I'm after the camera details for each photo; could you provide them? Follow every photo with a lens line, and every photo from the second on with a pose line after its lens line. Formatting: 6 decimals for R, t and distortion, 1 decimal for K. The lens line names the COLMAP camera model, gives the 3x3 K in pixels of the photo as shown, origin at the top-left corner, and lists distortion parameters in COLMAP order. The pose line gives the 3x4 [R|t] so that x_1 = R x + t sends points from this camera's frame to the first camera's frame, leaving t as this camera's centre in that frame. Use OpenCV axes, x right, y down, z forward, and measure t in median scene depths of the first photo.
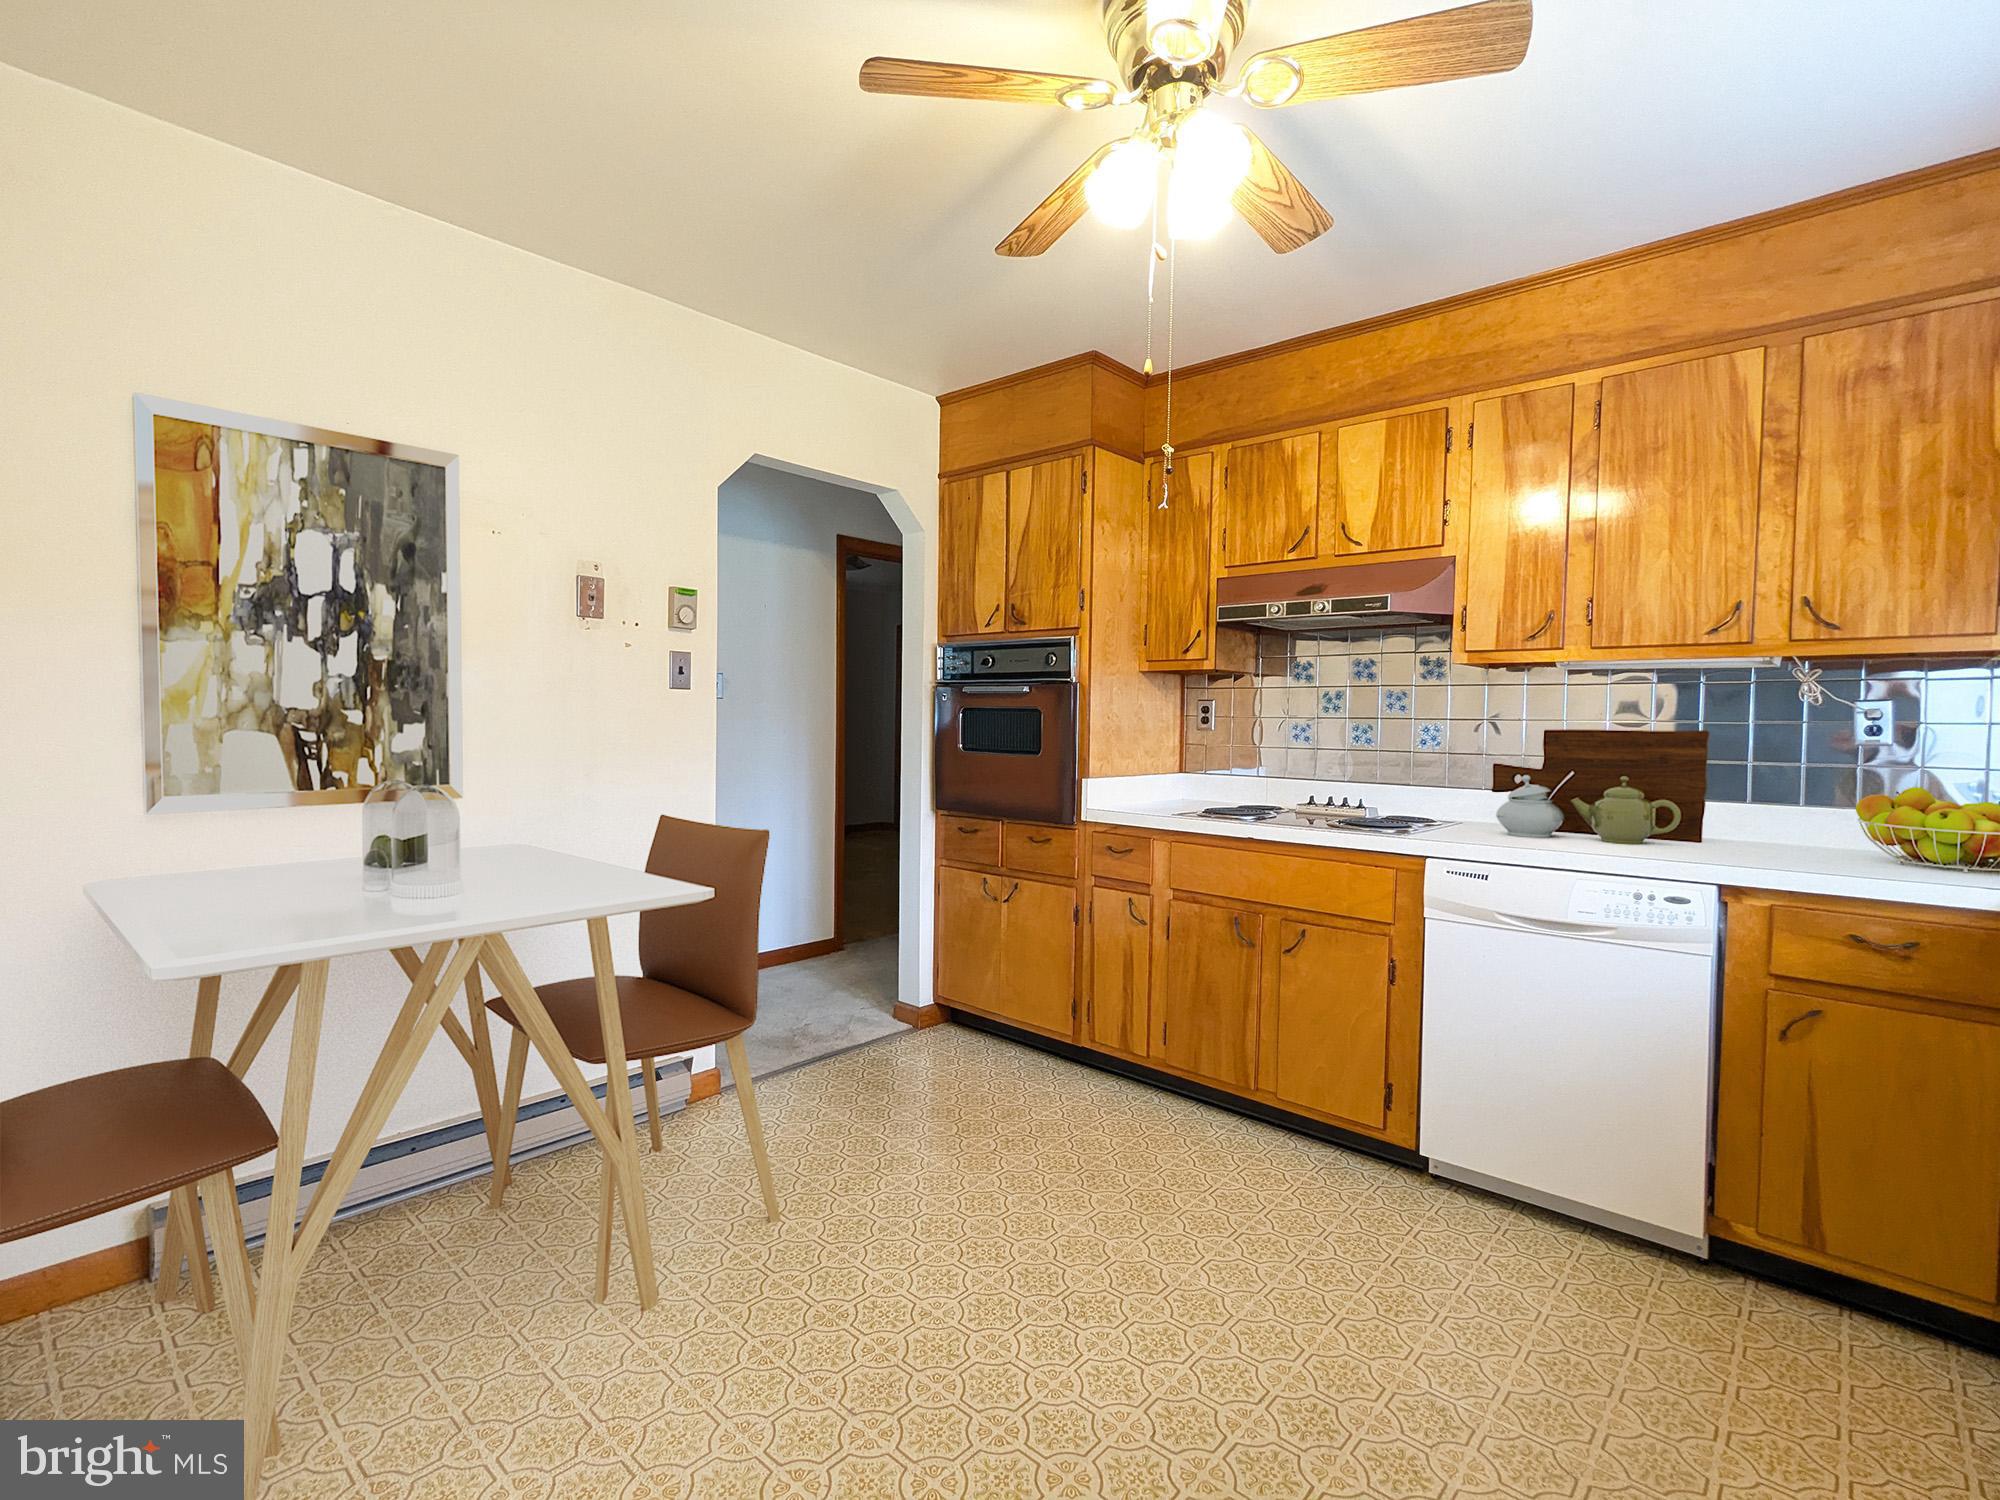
lens RADIAL K [[932.6, 0, 1004.8], [0, 932.6, 748.7], [0, 0, 1]] dist [-0.004434, 0.004364]
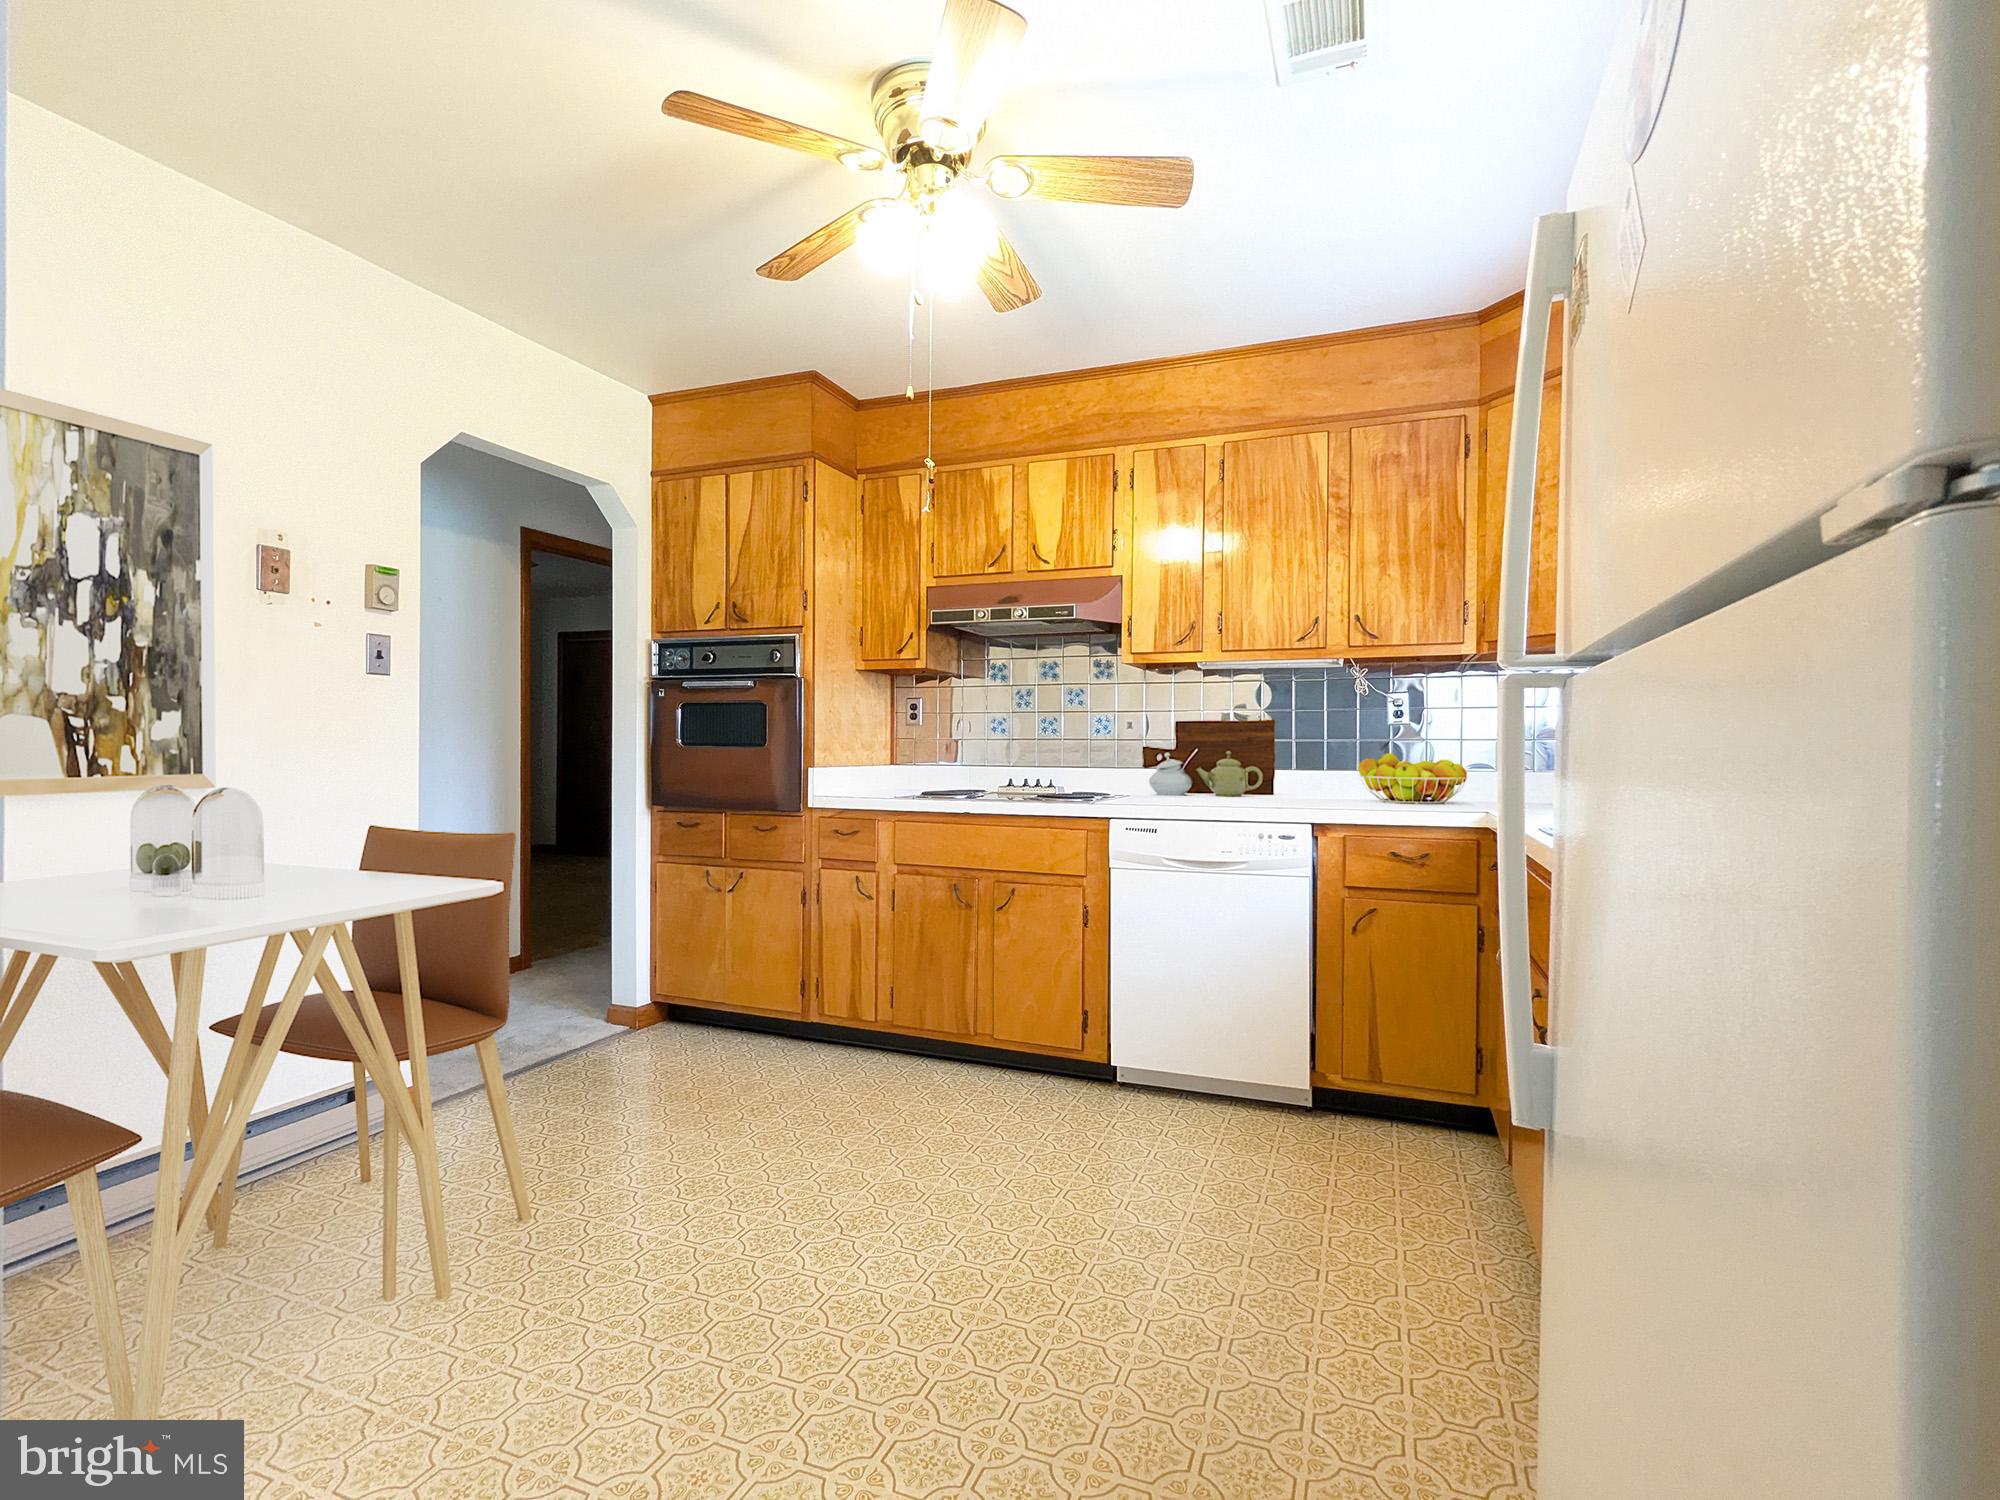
lens RADIAL K [[932.6, 0, 995.7], [0, 932.6, 748.2], [0, 0, 1]] dist [-0.004434, 0.004364]
pose [[0.939283, -0.010856, 0.342972, -0.102816], [0.019168, 0.999599, -0.020856, 0.045890], [-0.342608, 0.026164, 0.939114, -0.092649]]
